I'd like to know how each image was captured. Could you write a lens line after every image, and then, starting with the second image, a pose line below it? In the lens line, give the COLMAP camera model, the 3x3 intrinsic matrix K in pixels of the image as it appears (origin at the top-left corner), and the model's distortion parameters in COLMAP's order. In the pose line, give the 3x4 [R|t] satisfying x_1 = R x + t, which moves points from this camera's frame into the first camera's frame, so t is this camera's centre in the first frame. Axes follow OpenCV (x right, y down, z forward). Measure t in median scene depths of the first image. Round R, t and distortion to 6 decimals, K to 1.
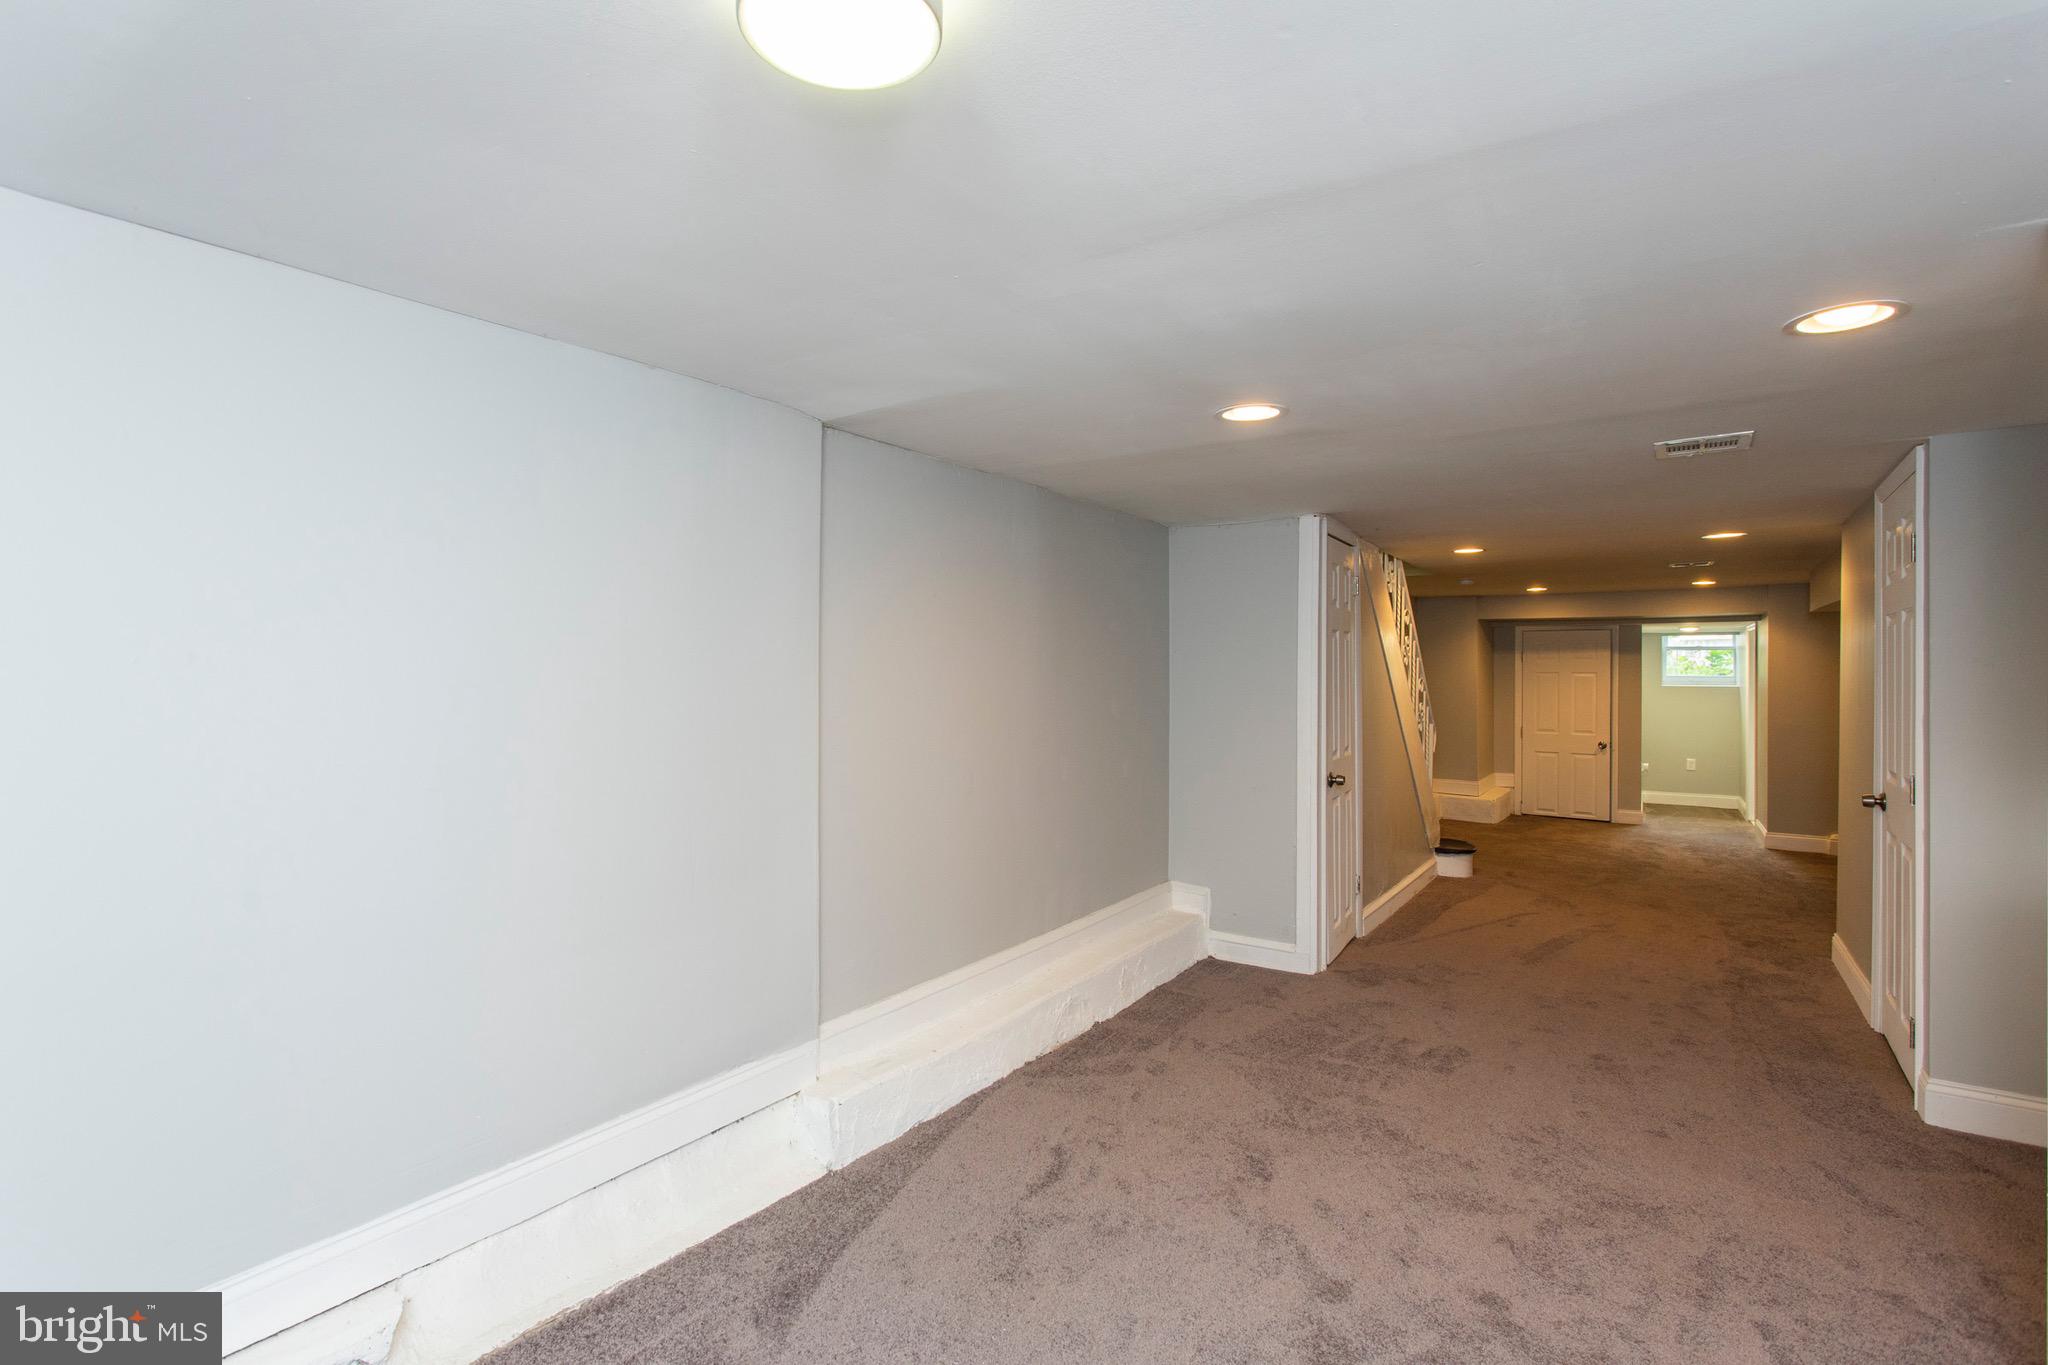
lens RADIAL K [[971.2, 0, 1025.4], [0, 971.2, 680.1], [0, 0, 1]] dist [-0.003241, 0.000234]
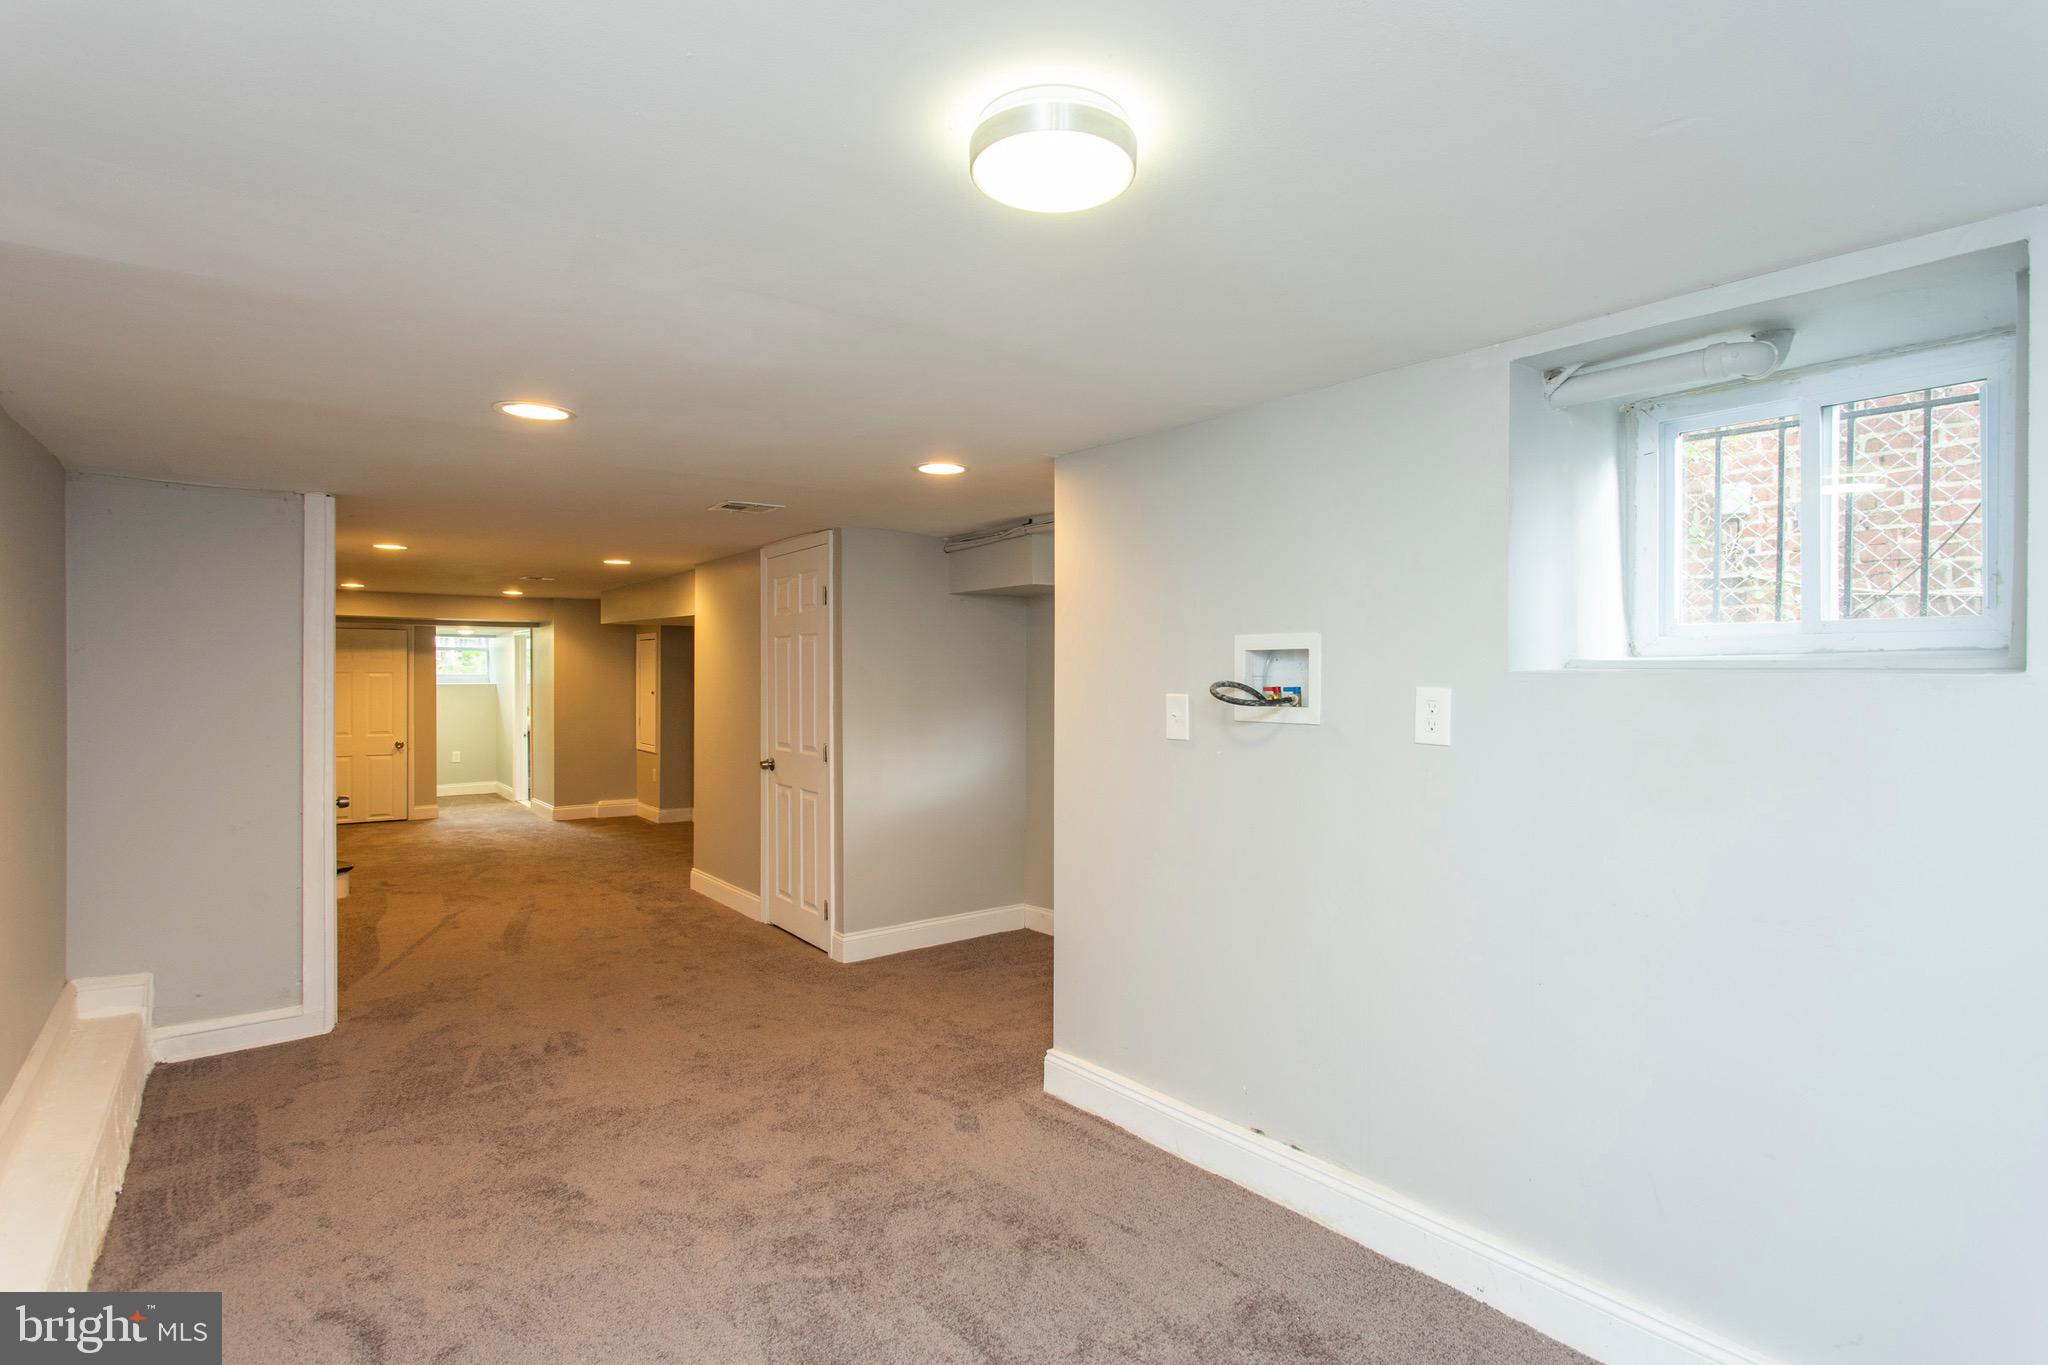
lens RADIAL K [[971.2, 0, 1022.4], [0, 971.2, 678.8], [0, 0, 1]] dist [-0.003241, 0.000234]
pose [[0.312134, -0.009115, 0.949994, -0.360427], [0.005292, 0.999955, 0.007855, -0.012463], [-0.950023, 0.002576, 0.312168, 0.172319]]
